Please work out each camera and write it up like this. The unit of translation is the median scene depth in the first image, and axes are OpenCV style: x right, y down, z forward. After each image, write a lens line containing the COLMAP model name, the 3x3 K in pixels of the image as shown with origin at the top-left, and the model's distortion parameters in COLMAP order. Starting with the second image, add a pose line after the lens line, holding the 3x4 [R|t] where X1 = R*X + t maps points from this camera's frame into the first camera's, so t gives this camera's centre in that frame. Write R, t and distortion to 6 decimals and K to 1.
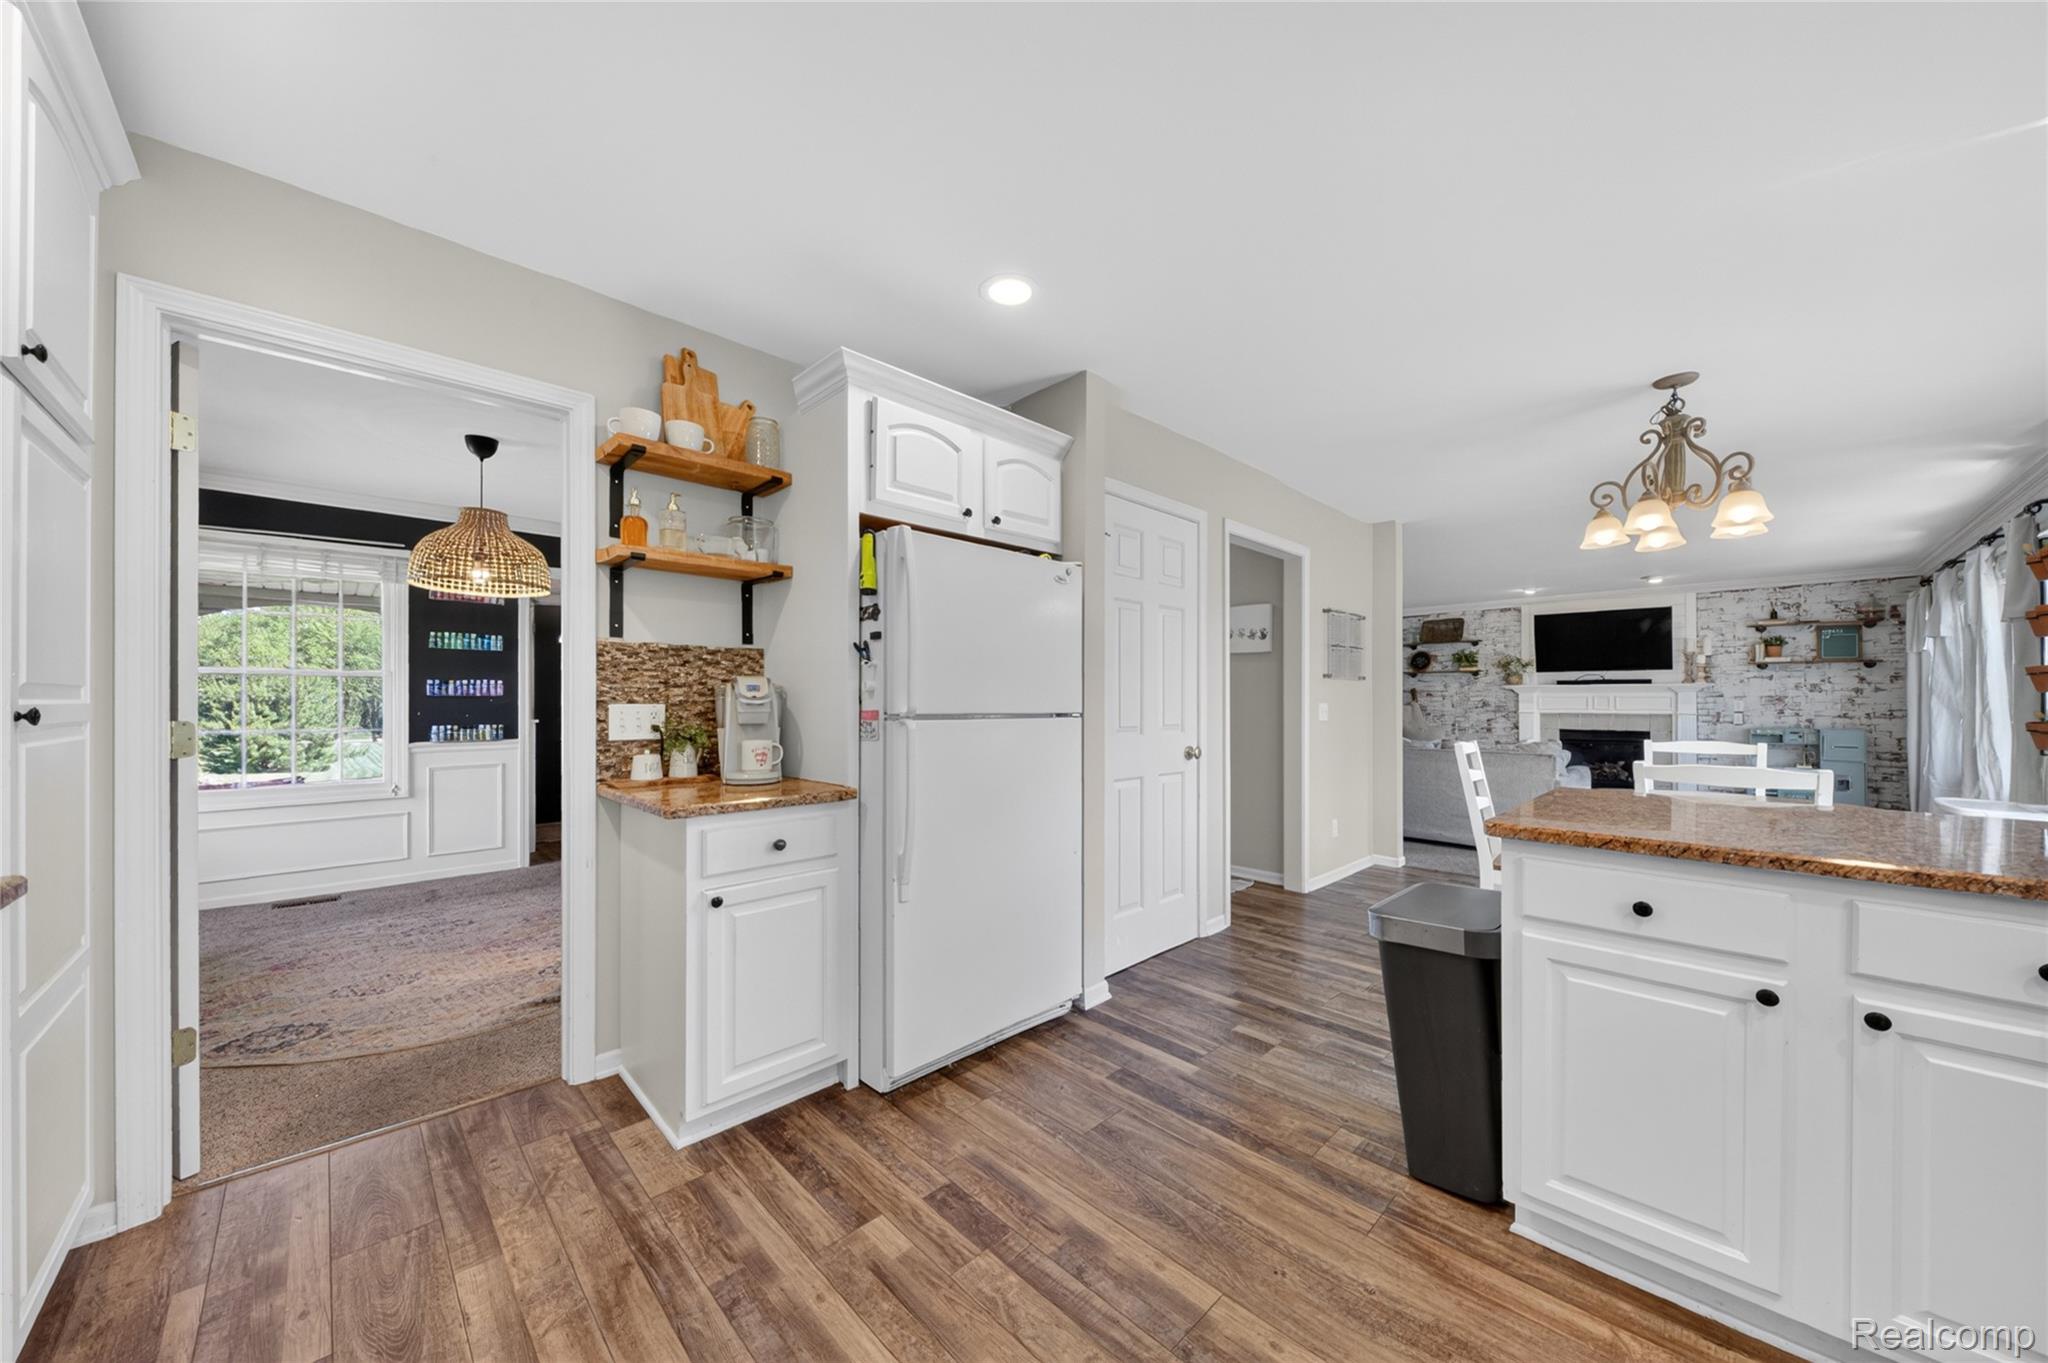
lens RADIAL K [[710.6, 0, 1011.0], [0, 710.6, 699.7], [0, 0, 1]] dist [-0.005143, -0.000448]
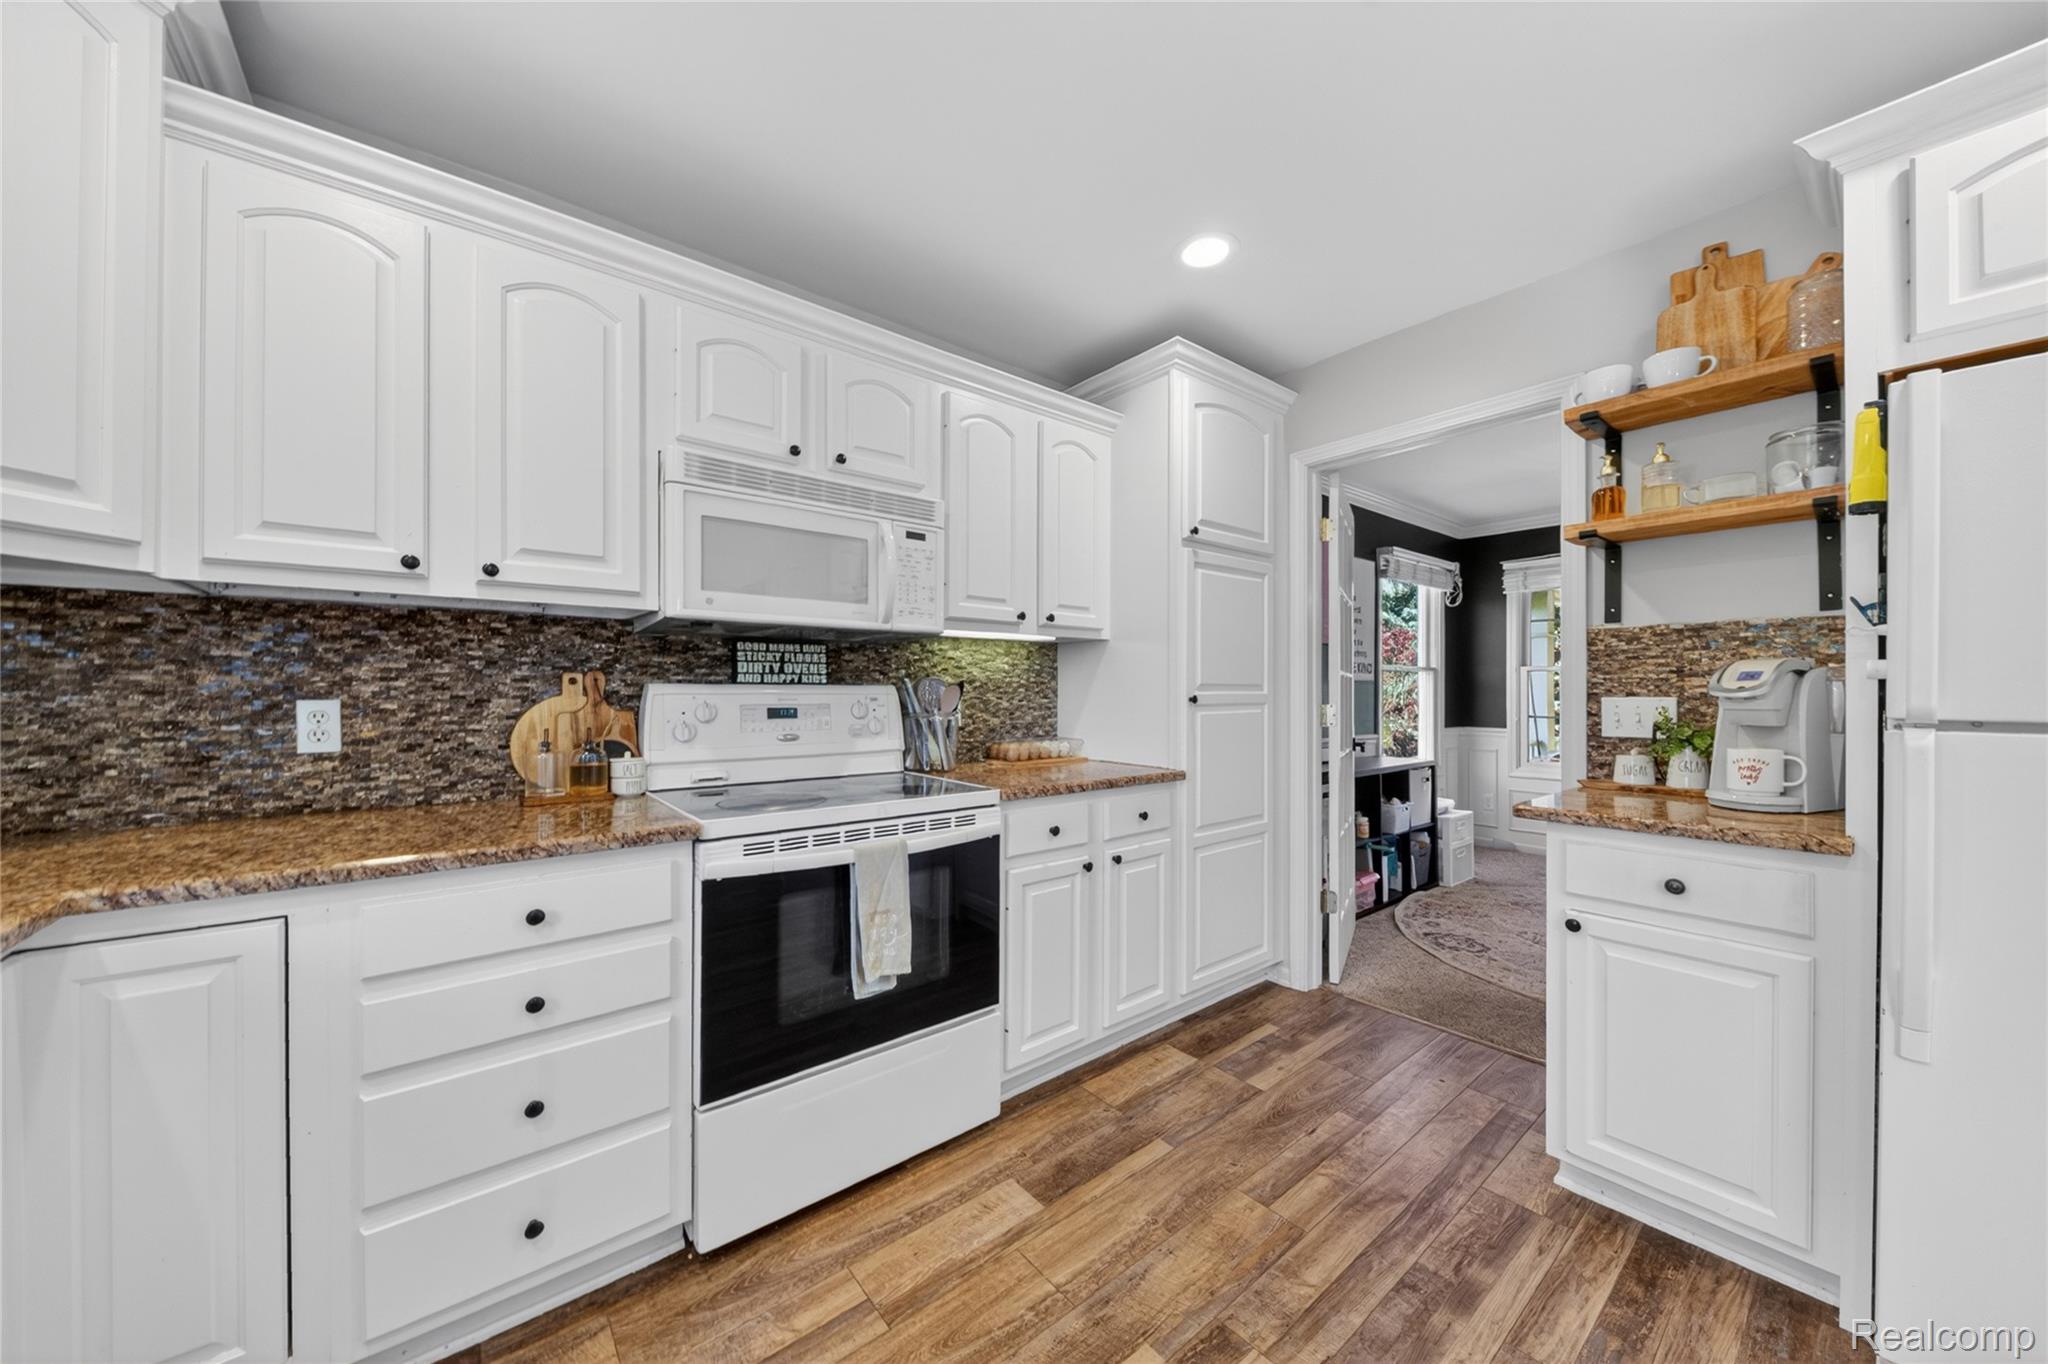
lens RADIAL K [[710.6, 0, 1030.7], [0, 710.6, 692.9], [0, 0, 1]] dist [-0.005143, -0.000448]
pose [[-0.076522, 0.004495, -0.997058, 1.062298], [0.001709, 0.999989, 0.004377, -0.010060], [0.997066, -0.001369, -0.076529, 0.857781]]
